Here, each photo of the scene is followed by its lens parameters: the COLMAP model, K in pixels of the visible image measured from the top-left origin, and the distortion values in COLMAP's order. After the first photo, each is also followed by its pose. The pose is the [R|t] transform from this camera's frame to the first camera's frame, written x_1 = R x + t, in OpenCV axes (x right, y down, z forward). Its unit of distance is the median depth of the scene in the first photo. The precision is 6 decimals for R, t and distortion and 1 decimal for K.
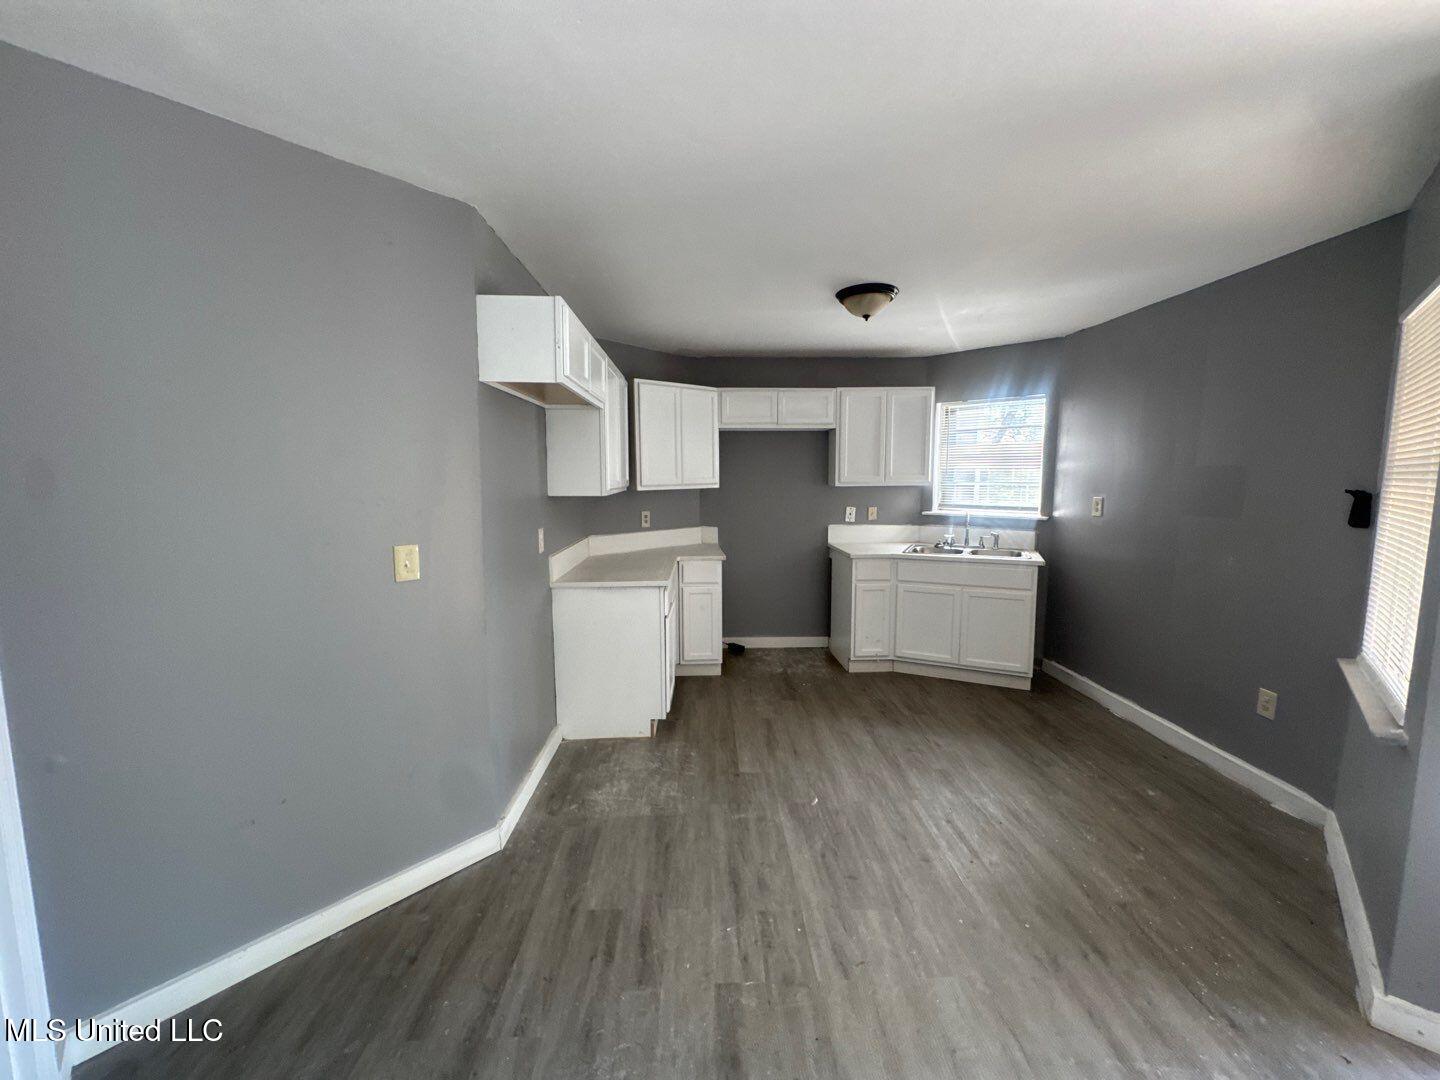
lens RADIAL K [[578.4, 0, 730.8], [0, 578.4, 530.8], [0, 0, 1]] dist [-0.004056, 0.000657]
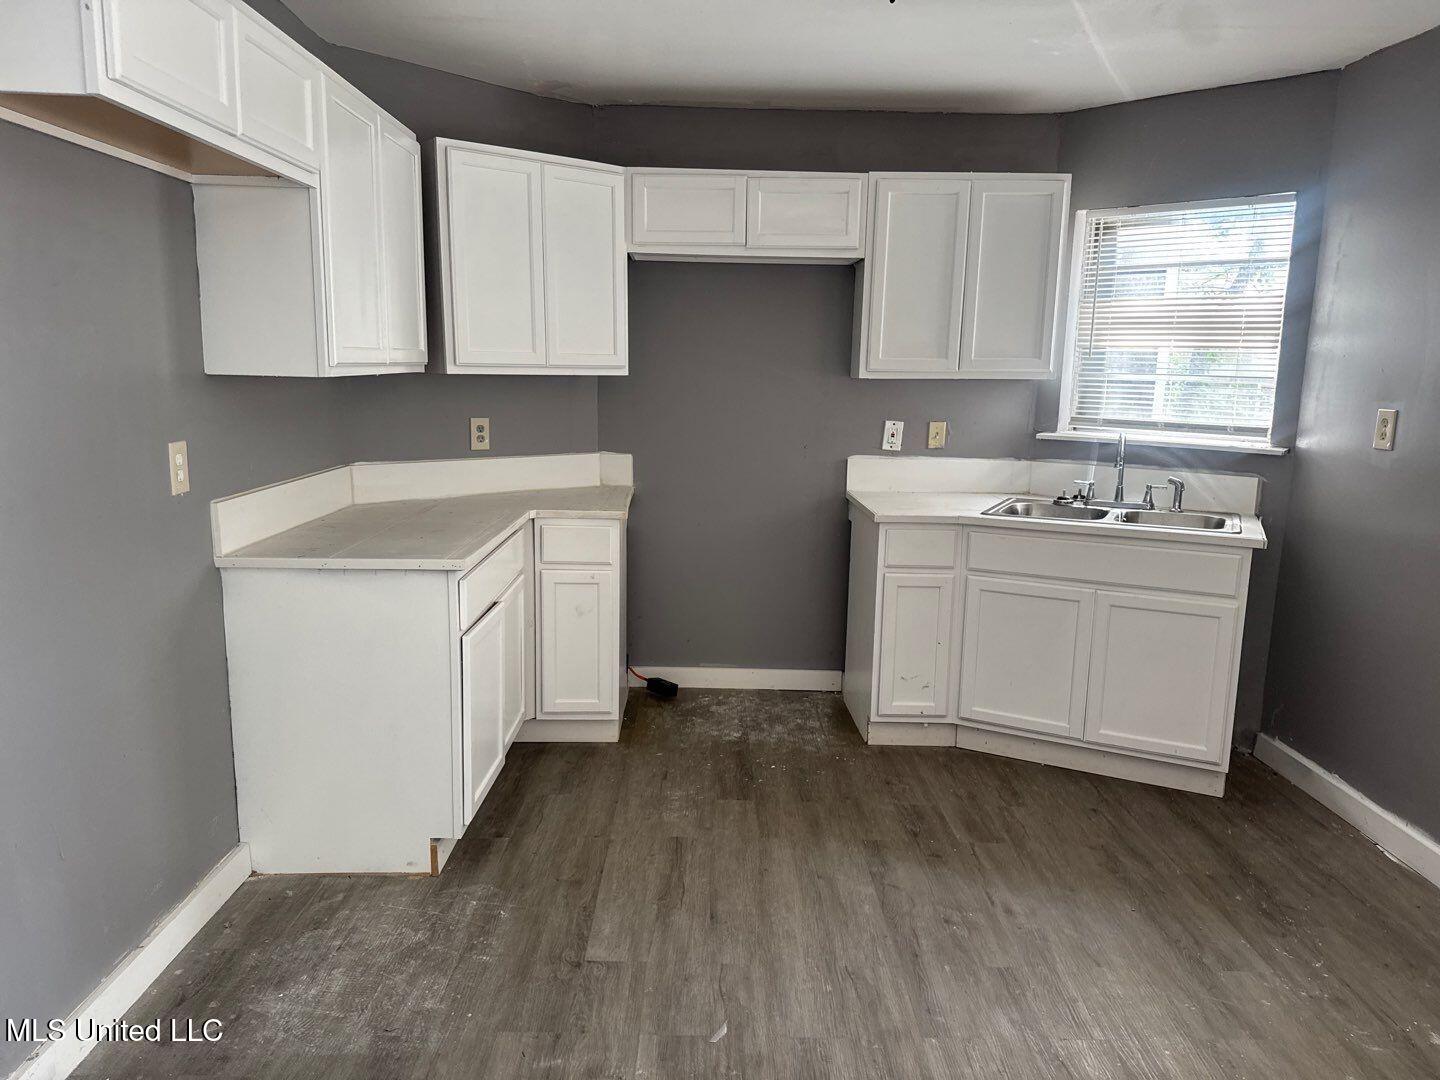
lens RADIAL K [[1045.5, 0, 716.6], [0, 1045.5, 542.1], [0, 0, 1]] dist [0.031151, -0.033127]
pose [[0.999451, 0.029285, -0.015481, 0.090276], [-0.027987, 0.996539, 0.078274, -0.002209], [0.017719, -0.077798, 0.996812, 0.104425]]
